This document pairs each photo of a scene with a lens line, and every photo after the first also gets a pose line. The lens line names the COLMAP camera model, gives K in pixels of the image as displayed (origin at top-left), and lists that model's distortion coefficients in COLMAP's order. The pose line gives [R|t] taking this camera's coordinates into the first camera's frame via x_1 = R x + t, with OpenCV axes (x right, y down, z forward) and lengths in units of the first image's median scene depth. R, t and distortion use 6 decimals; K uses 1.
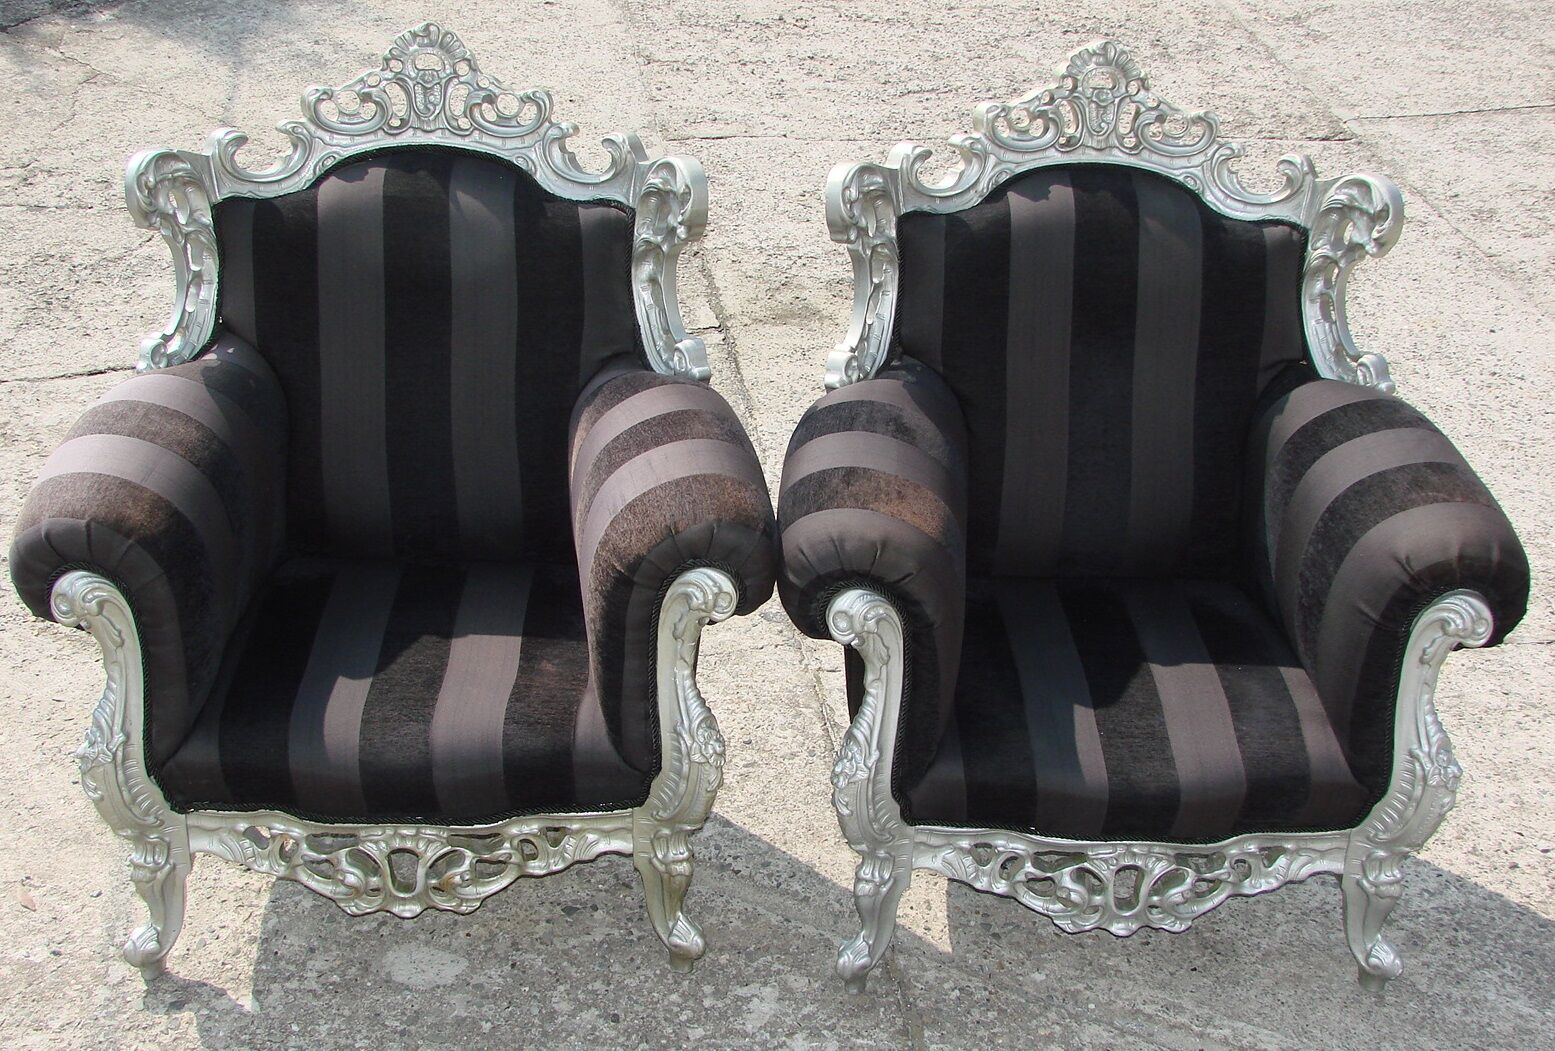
lens RADIAL K [[2237.5, 0, 736.2], [0, 2237.5, 522.1], [0, 0, 1]] dist [-0.125144, 0.383635]
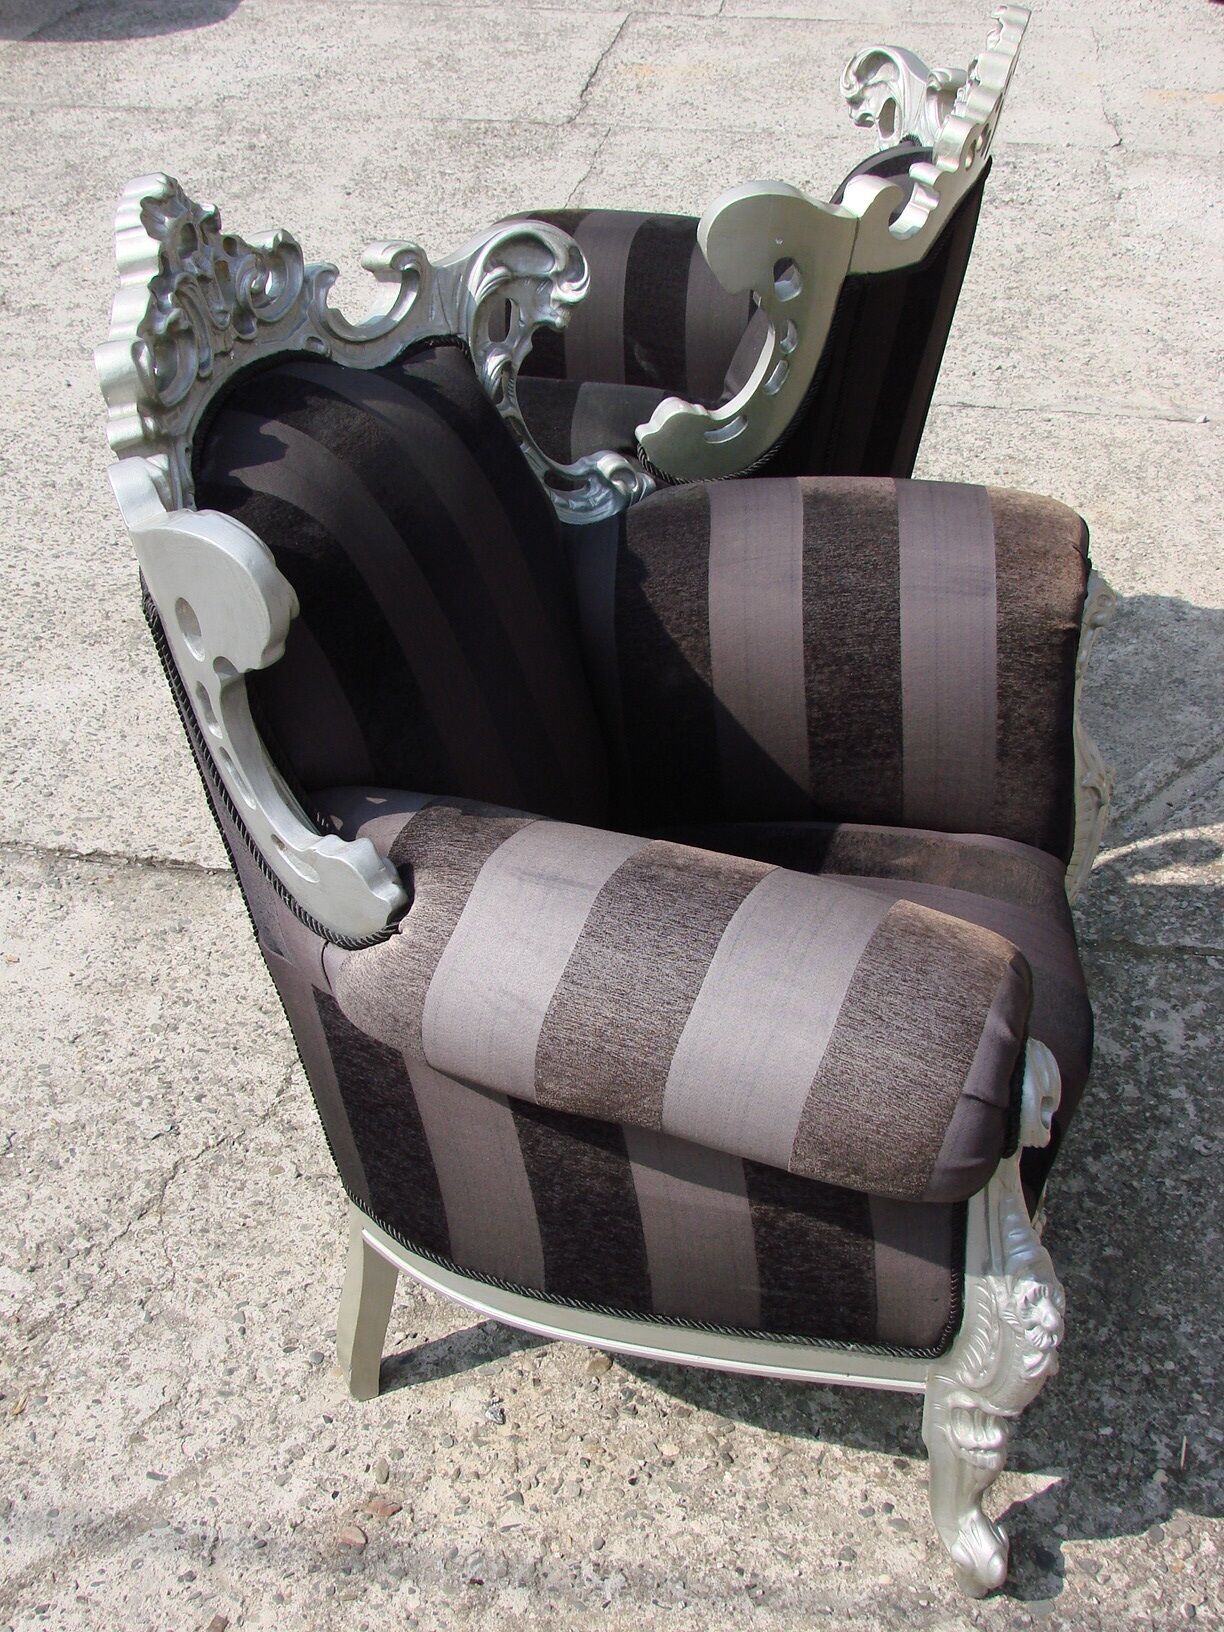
lens RADIAL K [[2038.3, 0, 551.1], [0, 2038.3, 855.7], [0, 0, 1]] dist [-0.159392, 0.306090]
pose [[0.302394, -0.548710, 0.779407, -0.635974], [0.488135, 0.791475, 0.367820, -0.238703], [-0.818707, 0.269229, 0.507182, 0.743380]]
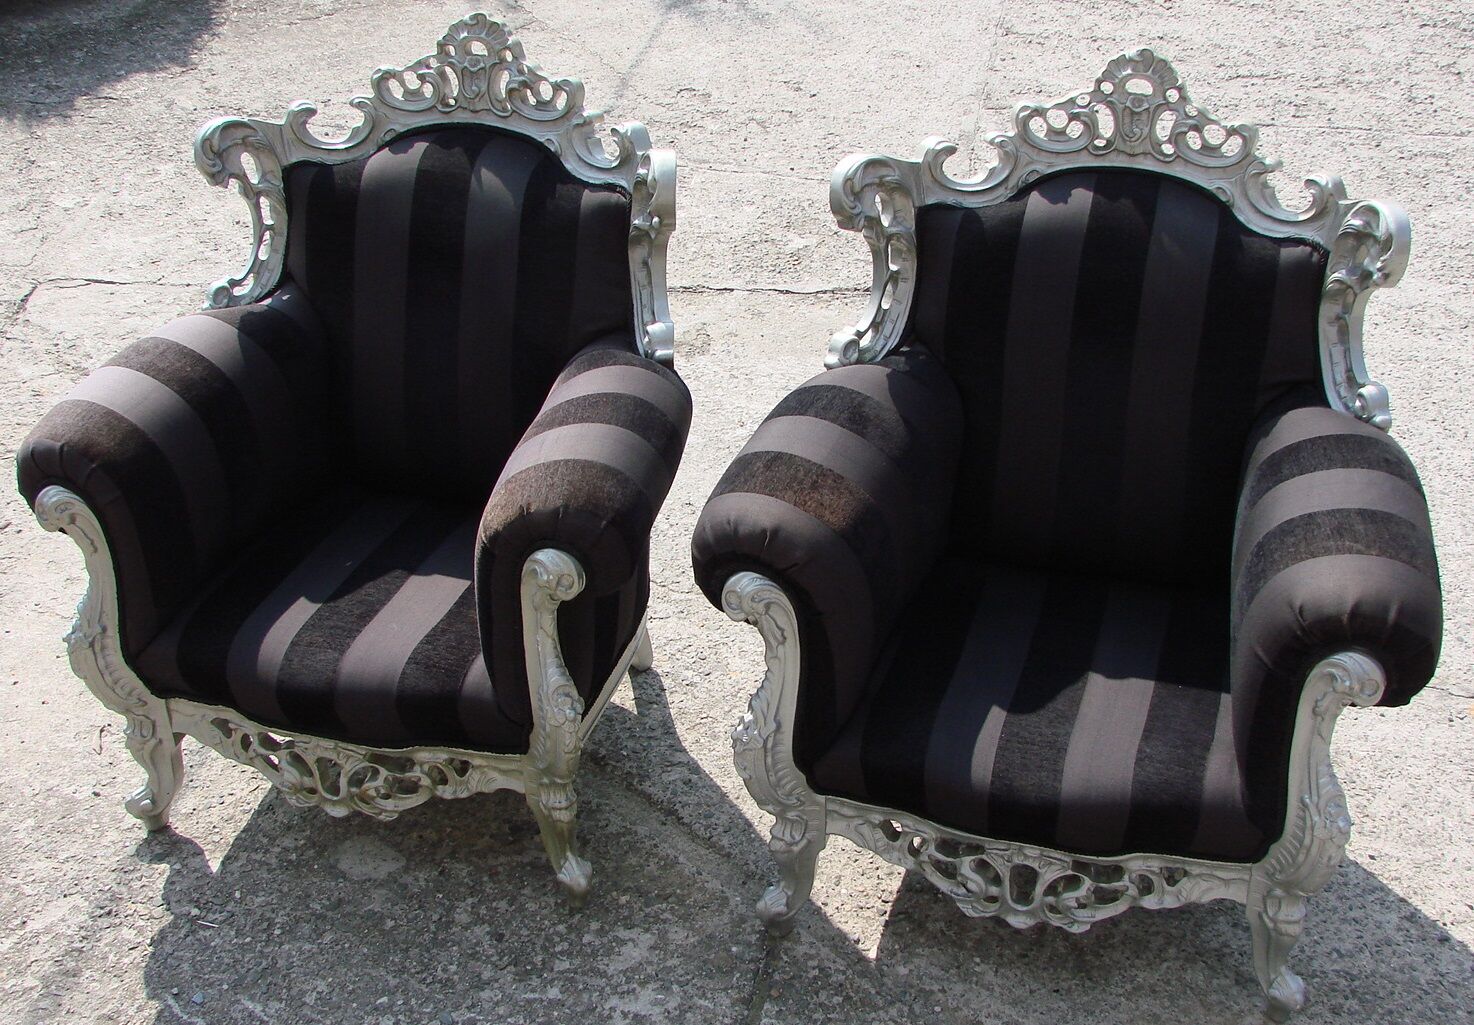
lens RADIAL K [[1914.8, 0, 770.1], [0, 1914.8, 517.3], [0, 0, 1]] dist [-0.175744, 0.301384]
pose [[0.950406, 0.119550, -0.287115, 0.311550], [-0.101247, 0.991812, 0.077829, -0.068666], [0.294069, -0.044899, 0.954729, 0.150938]]
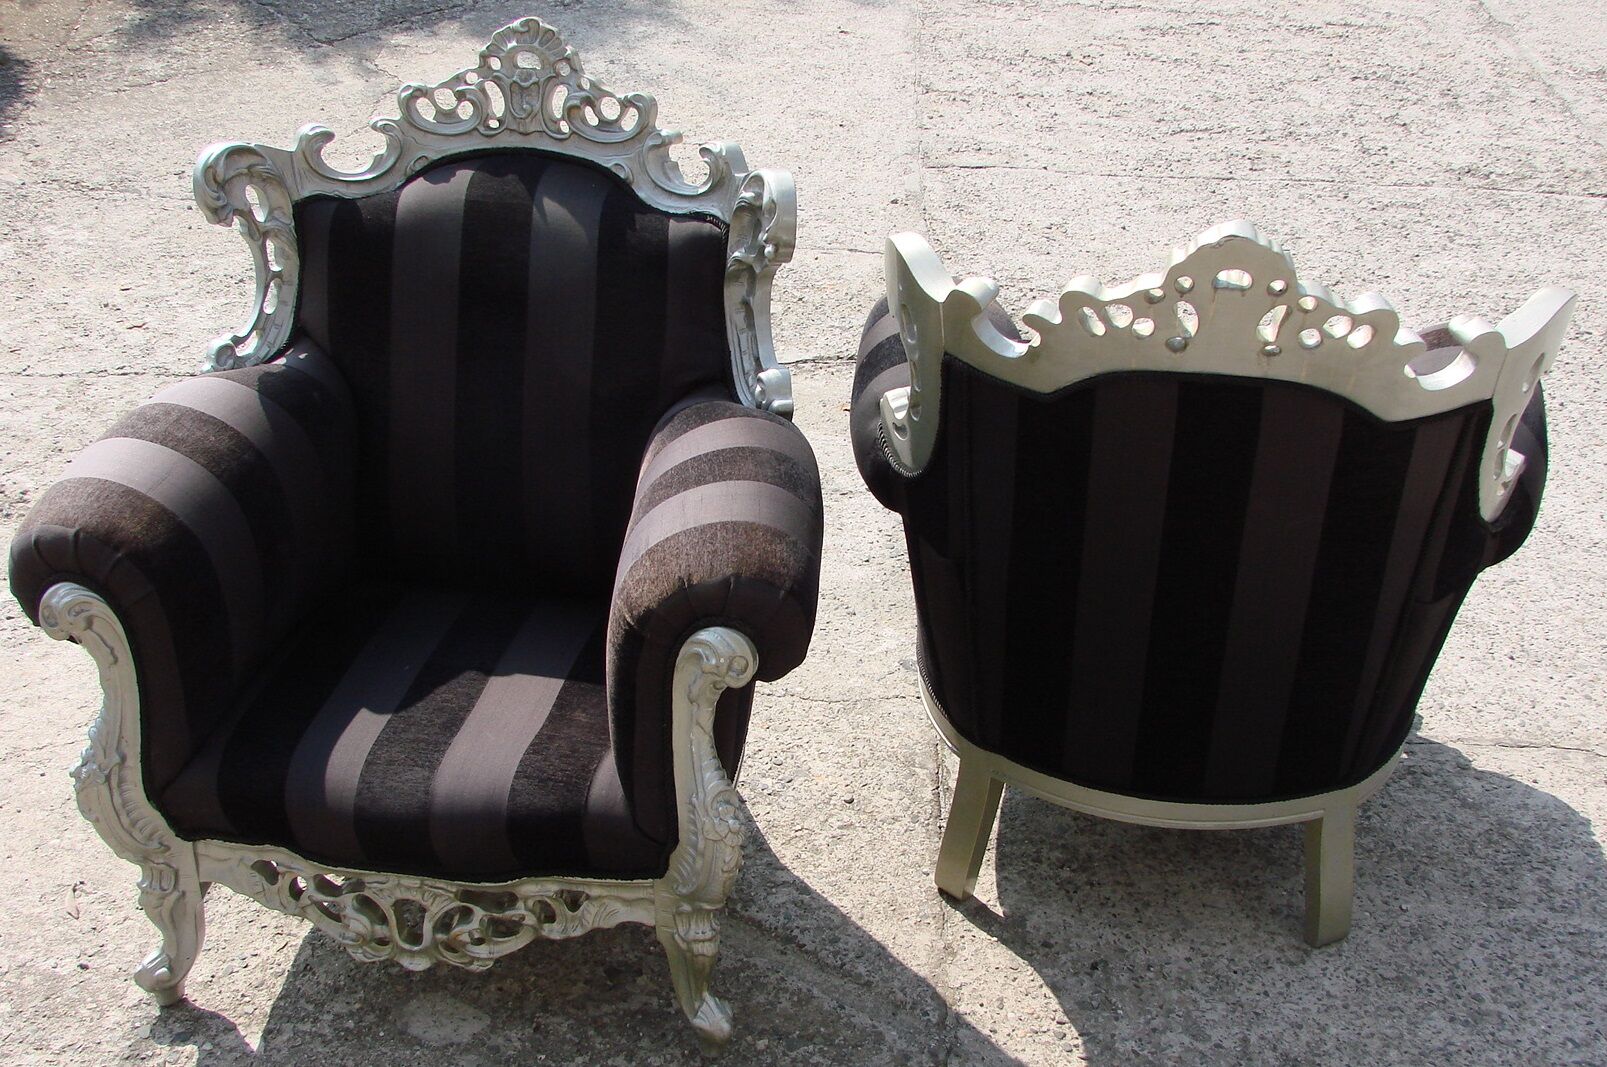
lens RADIAL K [[2013.4, 0, 808.3], [0, 2013.4, 560.1], [0, 0, 1]] dist [-0.163684, 0.343888]
pose [[0.986197, 0.067588, -0.151156, 0.127399], [-0.064751, 0.997622, 0.023613, -0.024937], [0.152392, -0.013500, 0.988228, 0.194053]]
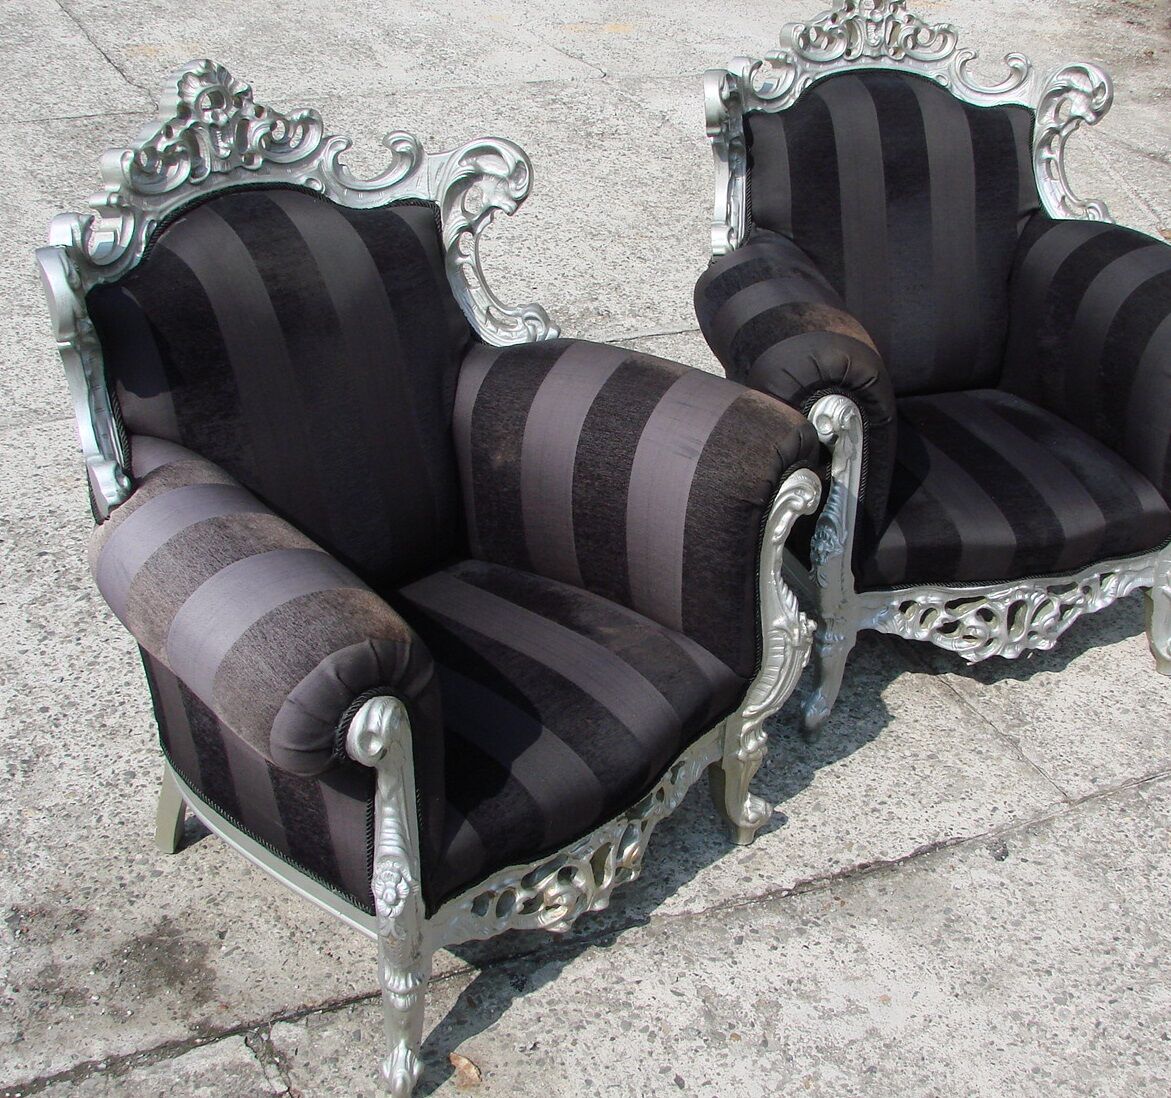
lens RADIAL K [[1732.7, 0, 585.5], [0, 1732.7, 549.0], [0, 0, 1]] dist [-0.191176, 0.092329]
pose [[0.693311, -0.344862, 0.632764, -0.579623], [0.307848, 0.935643, 0.172629, -0.110949], [-0.651575, 0.075110, 0.754857, 0.391802]]
